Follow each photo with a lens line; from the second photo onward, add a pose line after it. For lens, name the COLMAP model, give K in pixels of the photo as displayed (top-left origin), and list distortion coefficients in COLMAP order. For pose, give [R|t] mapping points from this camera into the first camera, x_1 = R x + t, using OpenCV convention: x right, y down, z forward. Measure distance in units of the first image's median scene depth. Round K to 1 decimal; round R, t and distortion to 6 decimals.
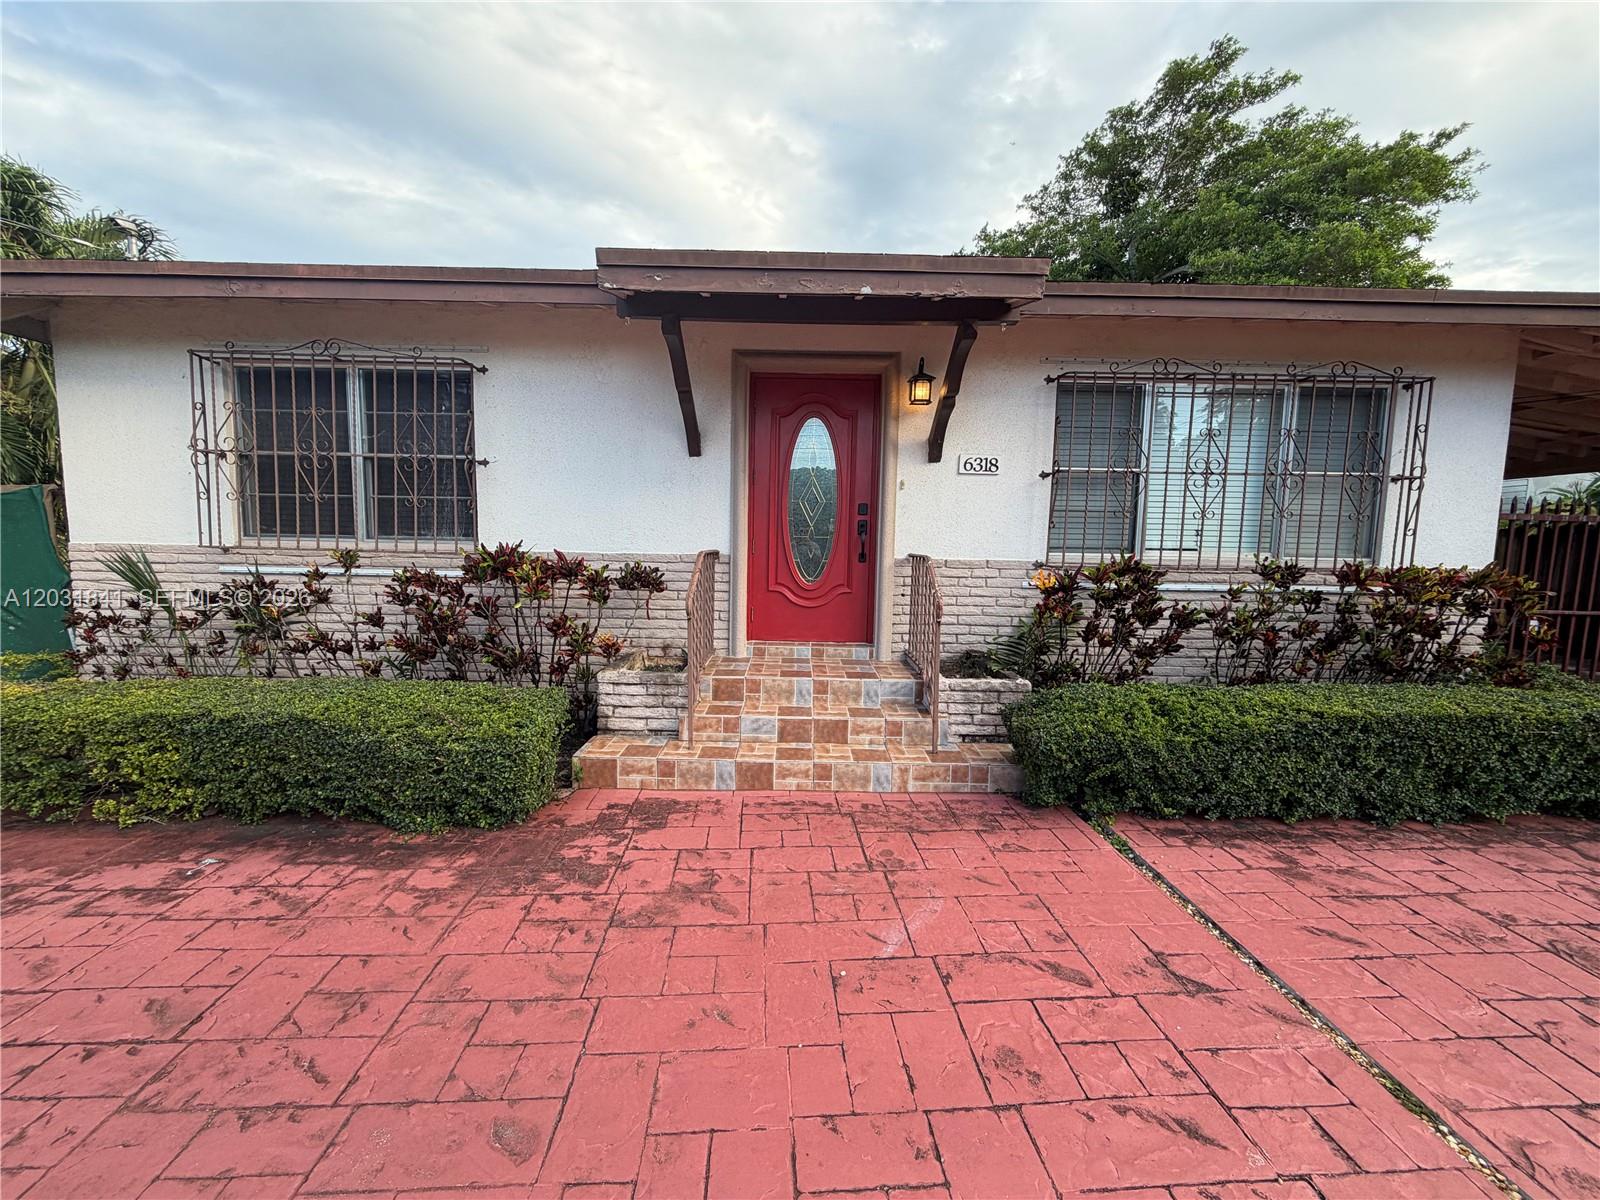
lens RADIAL K [[642.6, 0, 792.7], [0, 642.6, 612.7], [0, 0, 1]] dist [-0.007223, -0.001648]
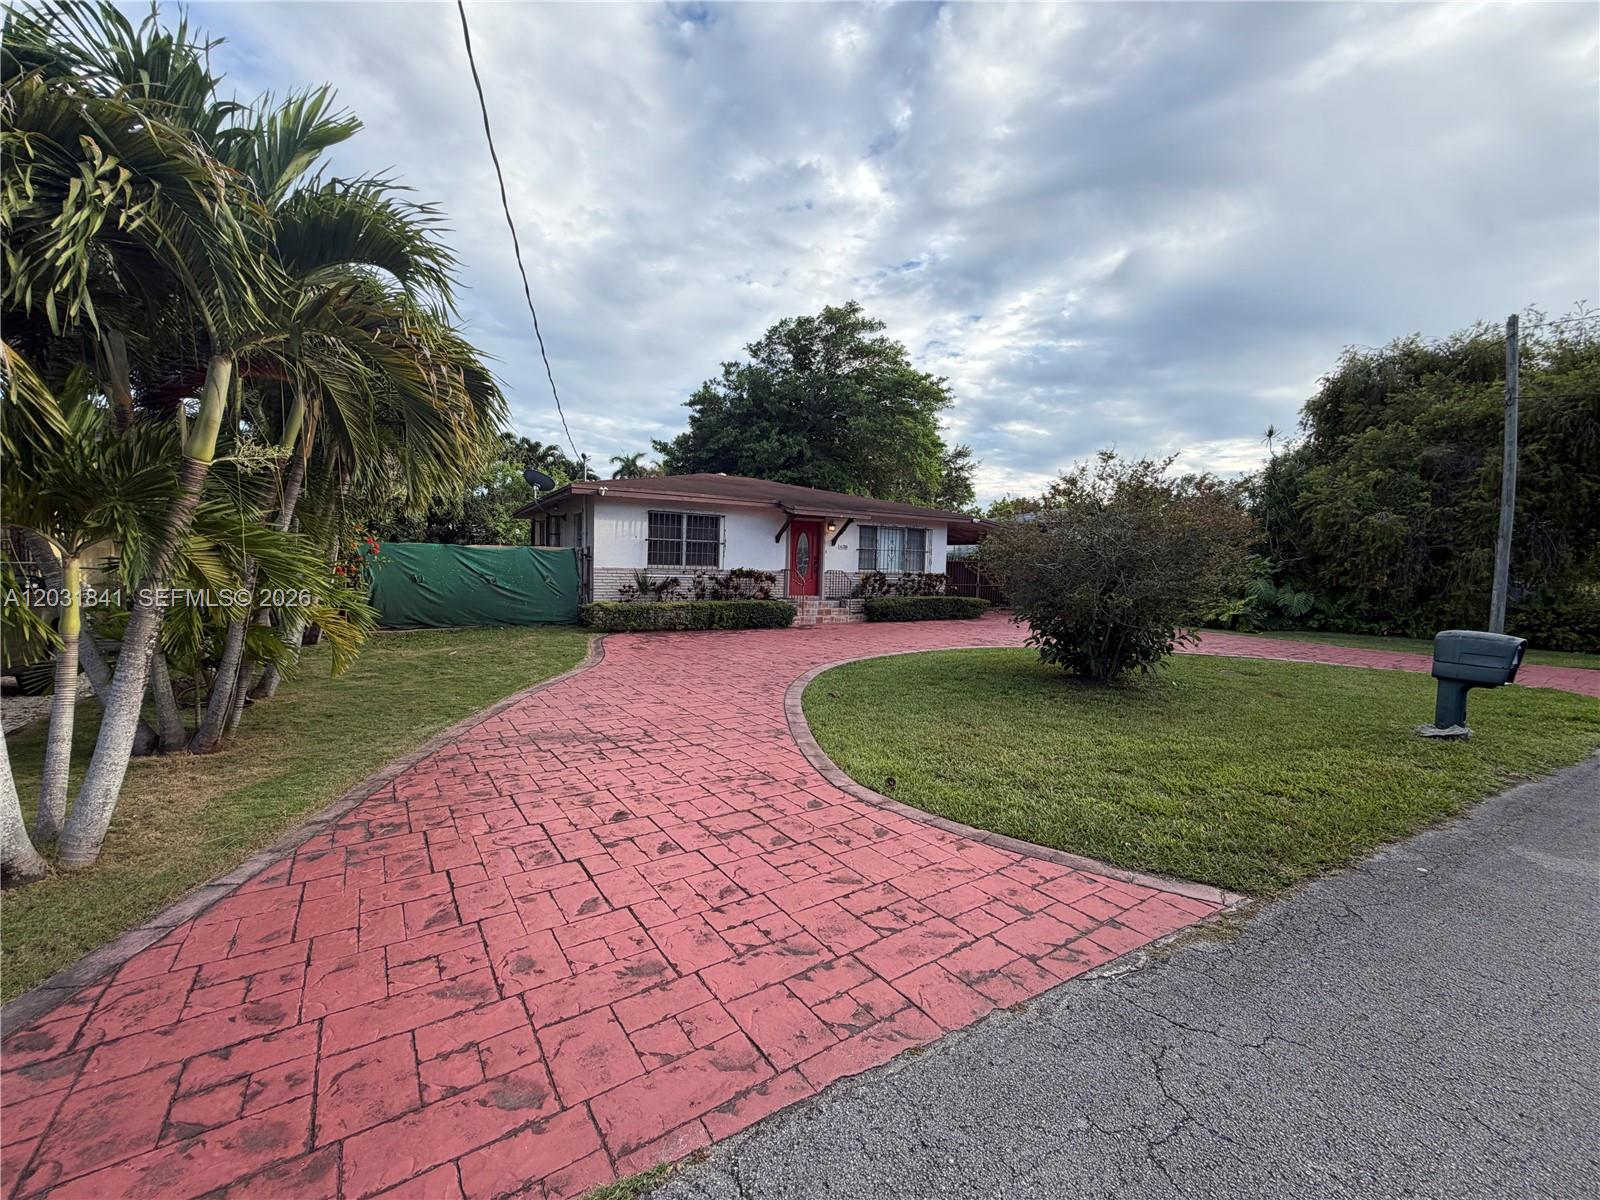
lens RADIAL K [[642.6, 0, 803.9], [0, 642.6, 592.4], [0, 0, 1]] dist [-0.007223, -0.001648]
pose [[0.856457, -0.019660, 0.515843, -2.056053], [0.048711, 0.997894, -0.042843, 0.209123], [-0.513915, 0.061821, 0.855611, -2.330752]]
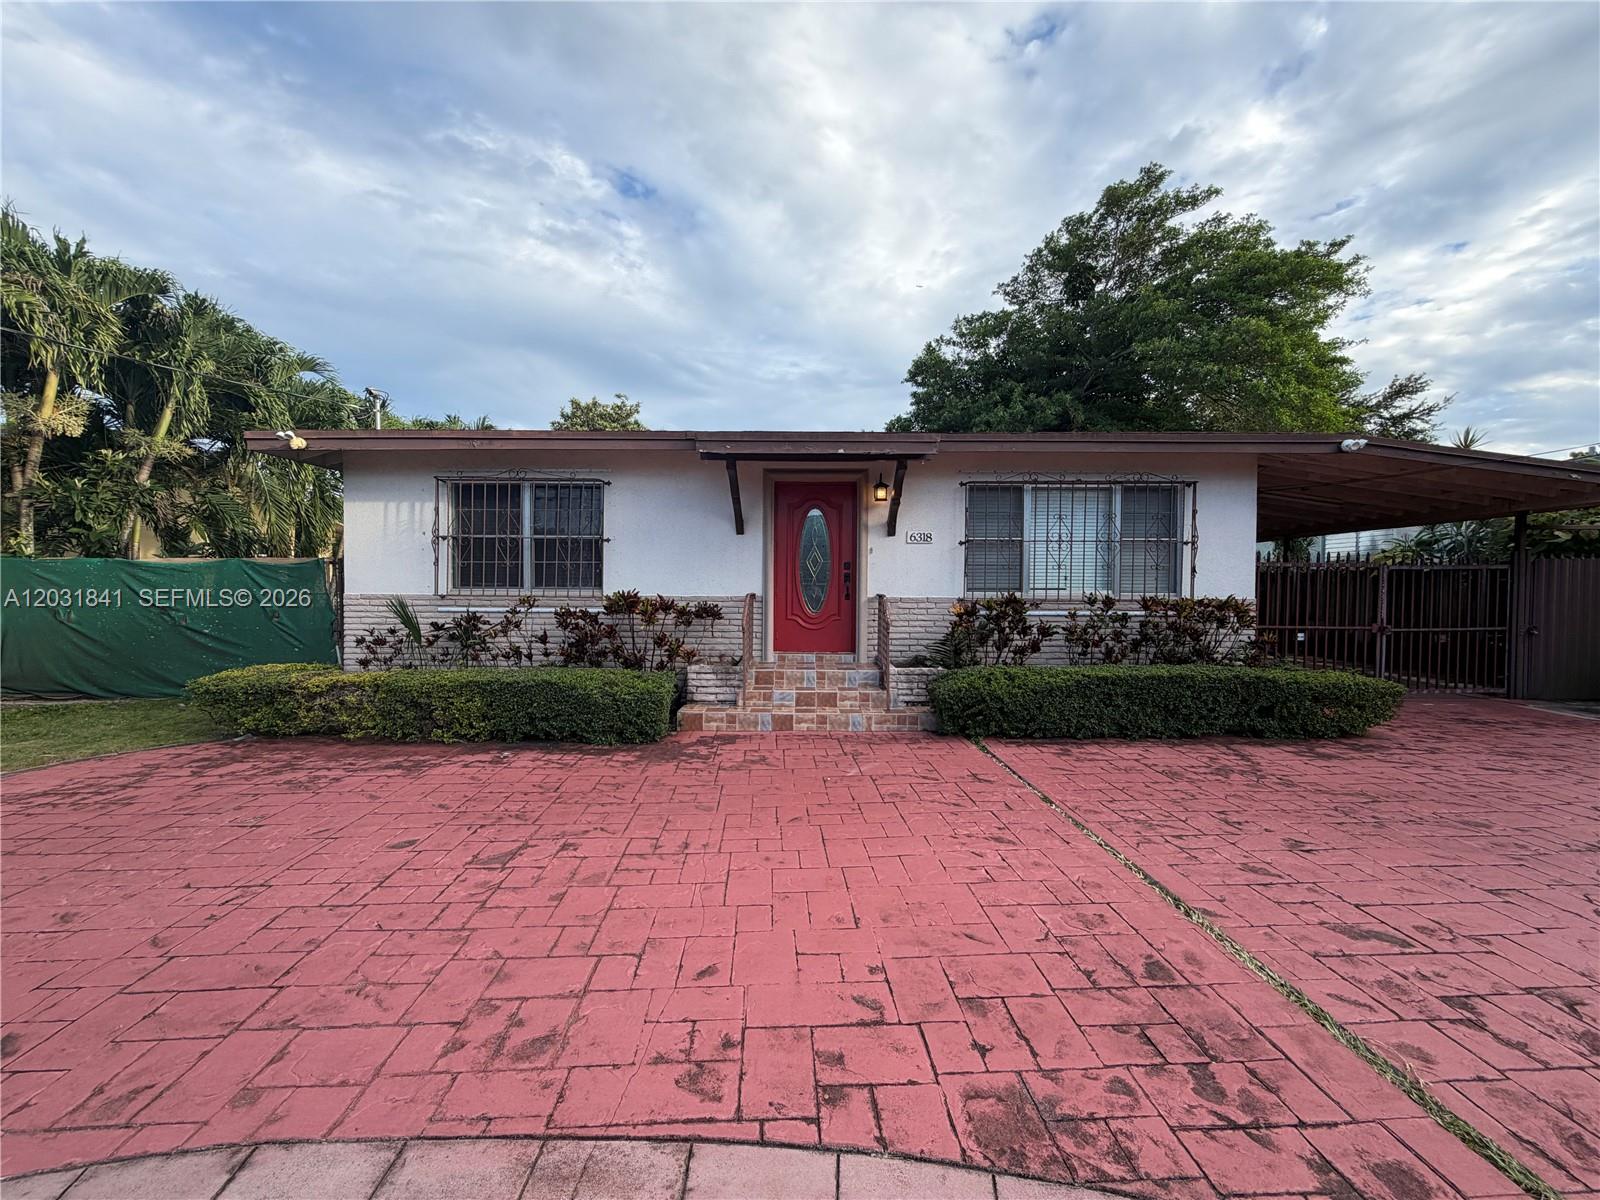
lens RADIAL K [[642.6, 0, 788.9], [0, 642.6, 595.2], [0, 0, 1]] dist [-0.007223, -0.001648]
pose [[0.999795, -0.012984, -0.015538, -0.008280], [0.011418, 0.995222, -0.096964, 0.065450], [0.016723, 0.096767, 0.995167, -0.607222]]
